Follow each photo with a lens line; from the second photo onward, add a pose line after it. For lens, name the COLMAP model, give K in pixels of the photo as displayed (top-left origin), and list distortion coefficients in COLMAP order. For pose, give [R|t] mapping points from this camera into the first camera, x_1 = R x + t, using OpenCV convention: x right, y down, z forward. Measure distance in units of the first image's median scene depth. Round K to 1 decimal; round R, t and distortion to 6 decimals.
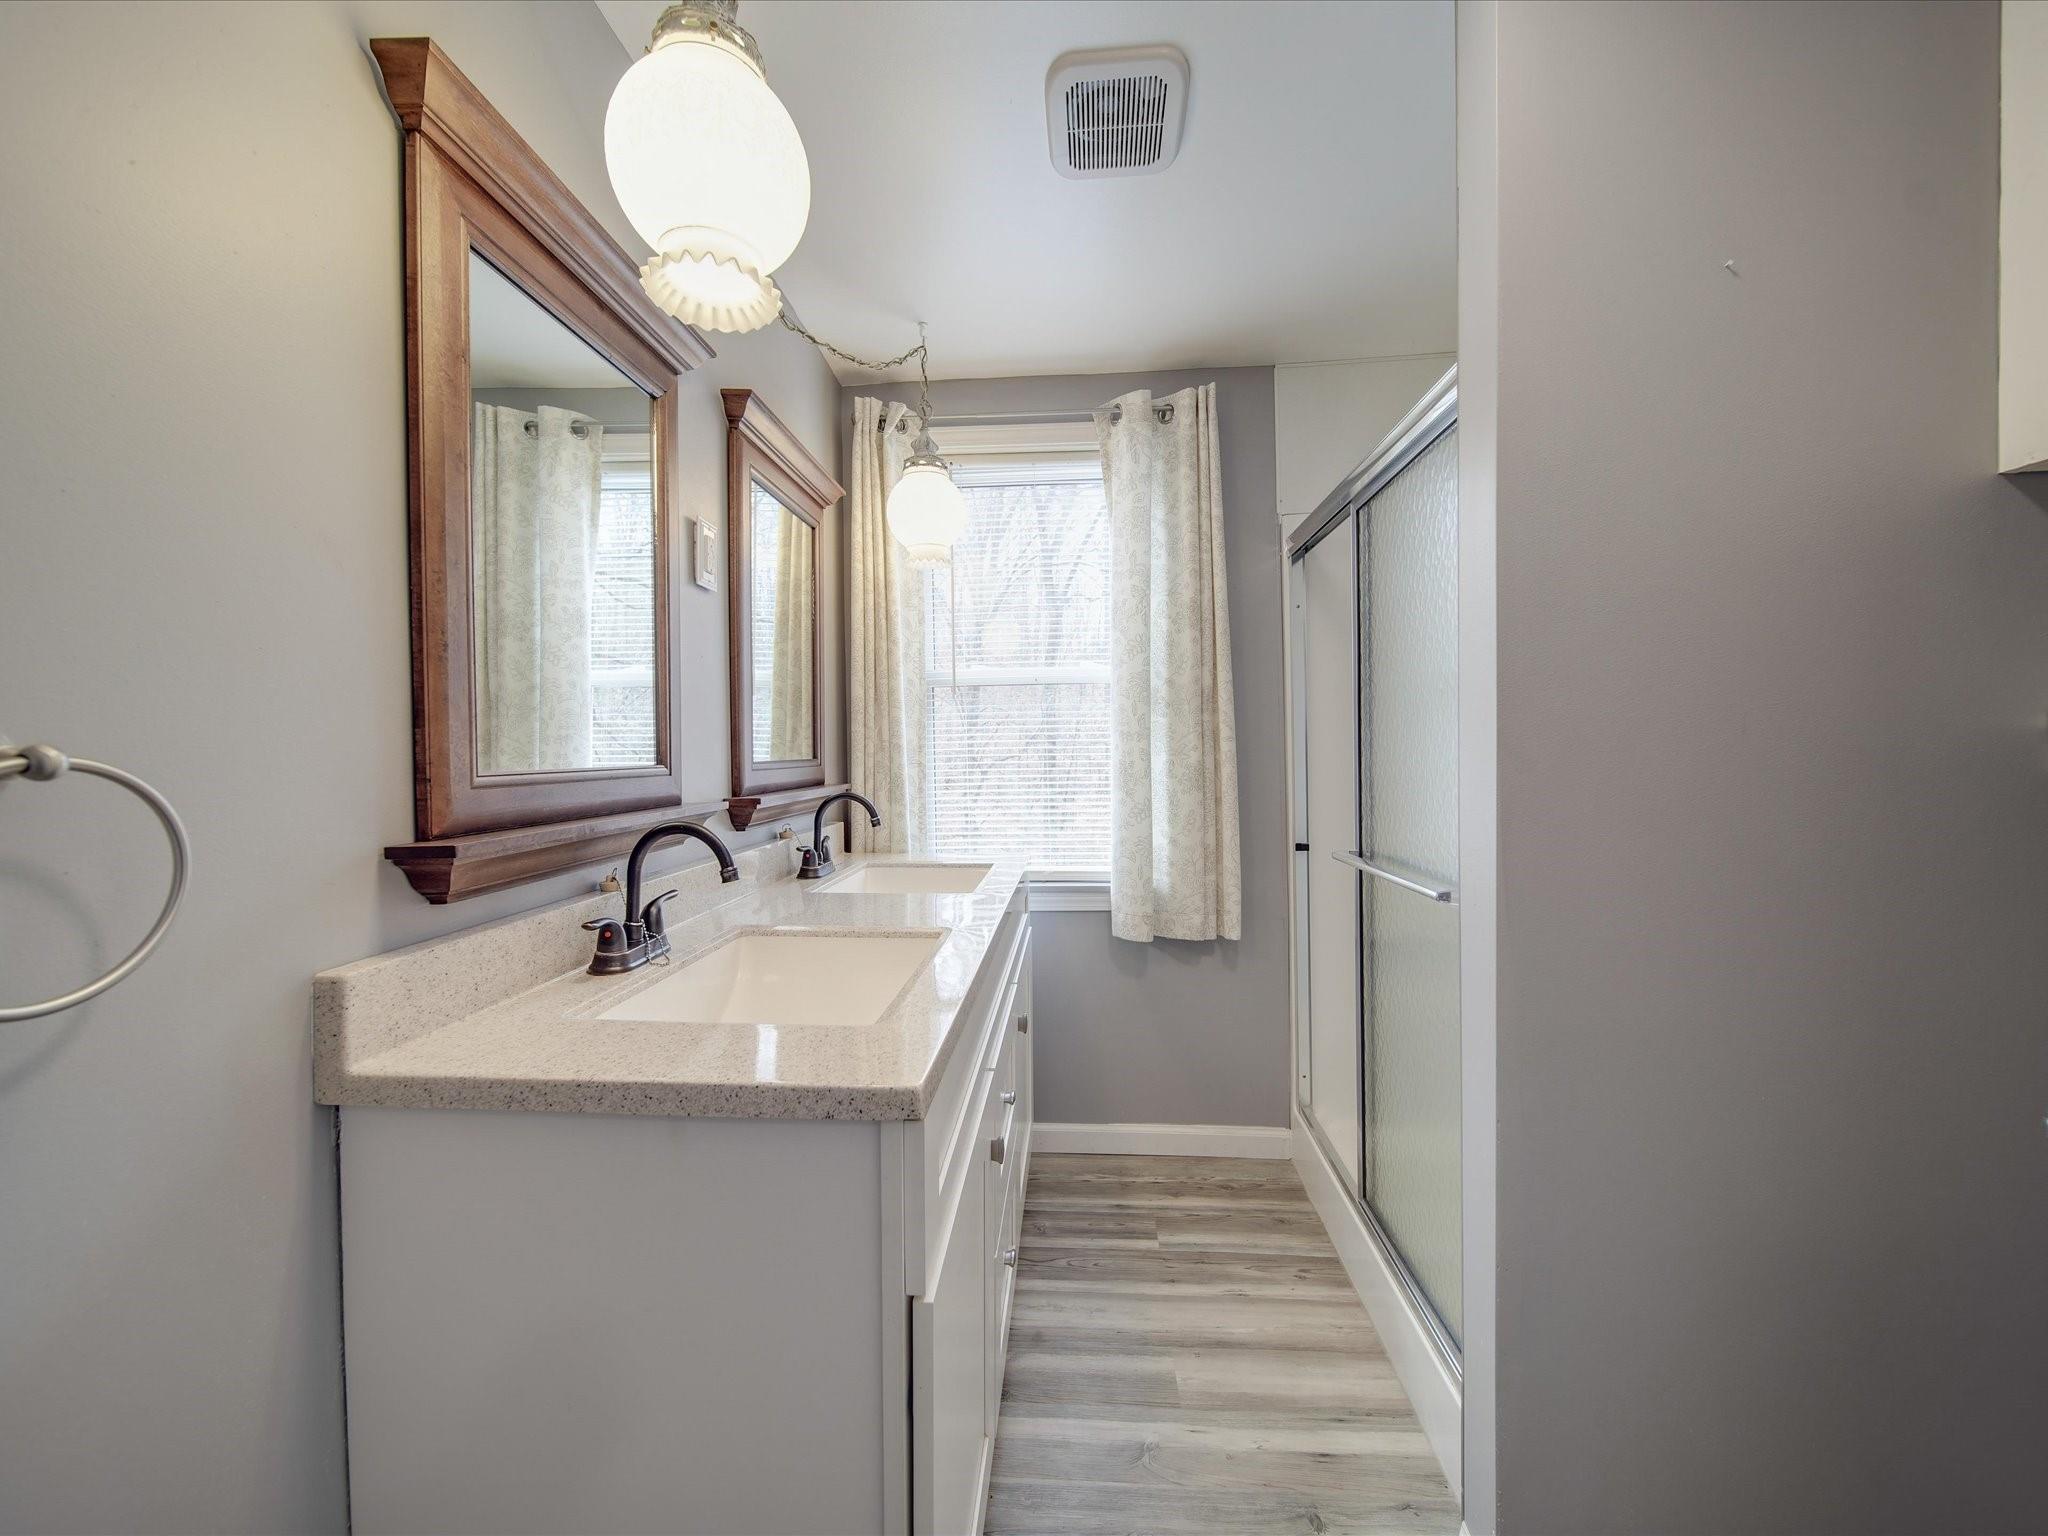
lens RADIAL K [[808.6, 0, 1026.1], [0, 808.6, 758.3], [0, 0, 1]] dist [0.000118, -0.001224]
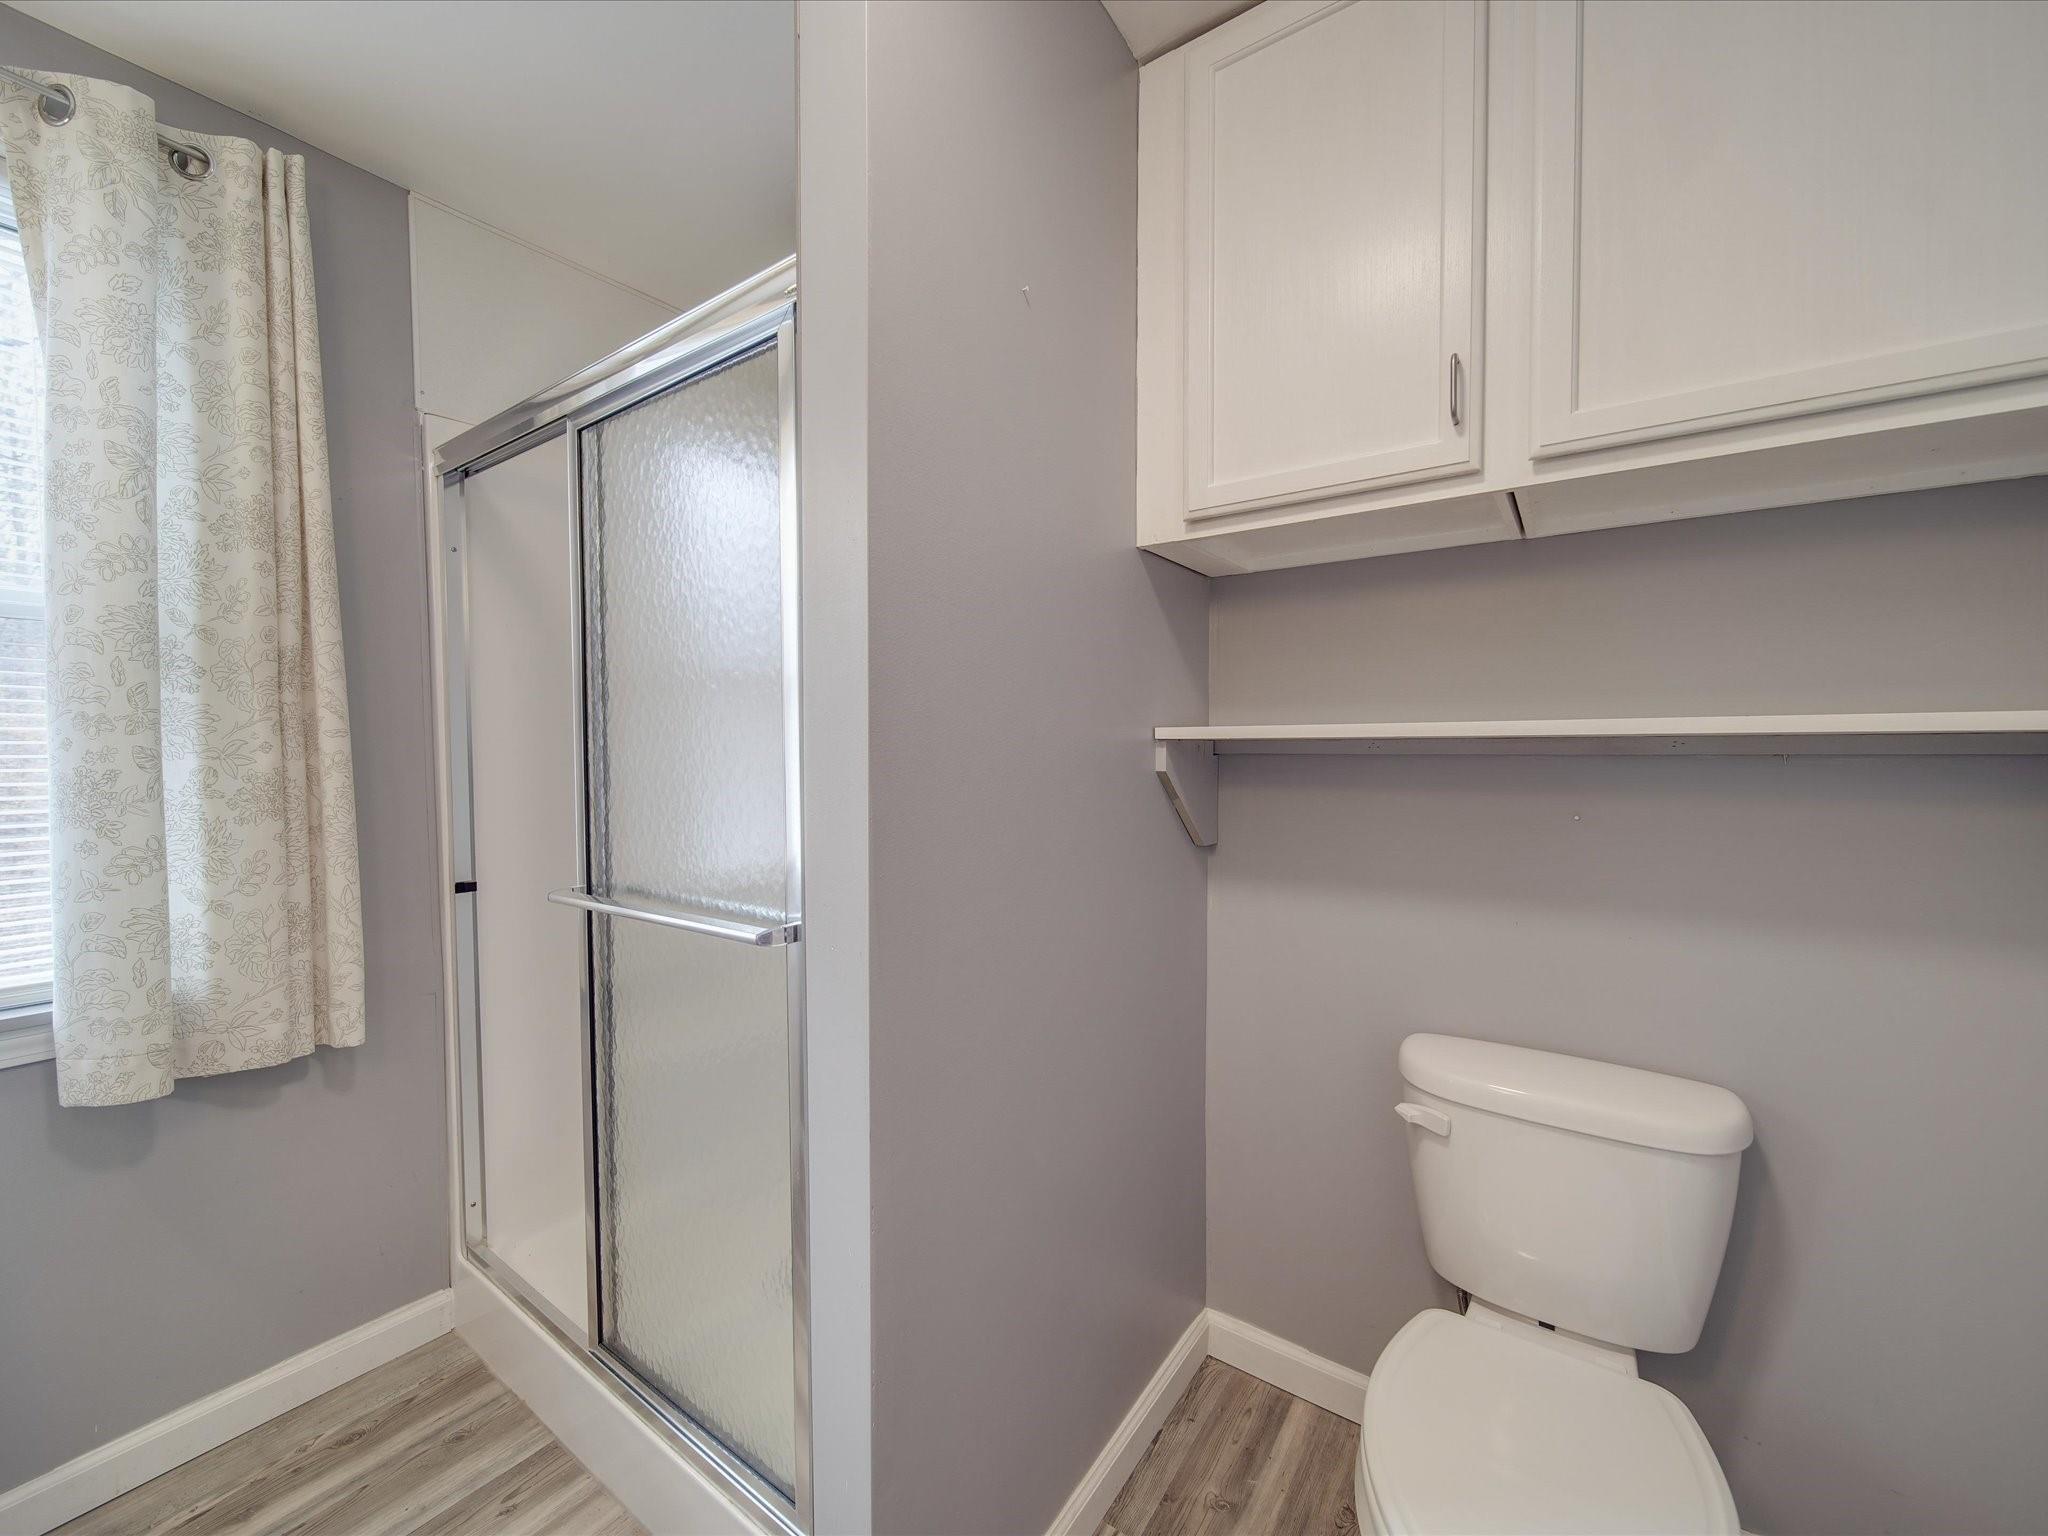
lens RADIAL K [[808.6, 0, 1029.6], [0, 808.6, 767.1], [0, 0, 1]] dist [0.000118, -0.001224]
pose [[0.516606, -0.009590, 0.856170, -0.012880], [0.003743, 0.999953, 0.008941, -0.000967], [-0.856215, -0.001414, 0.516617, 0.201868]]
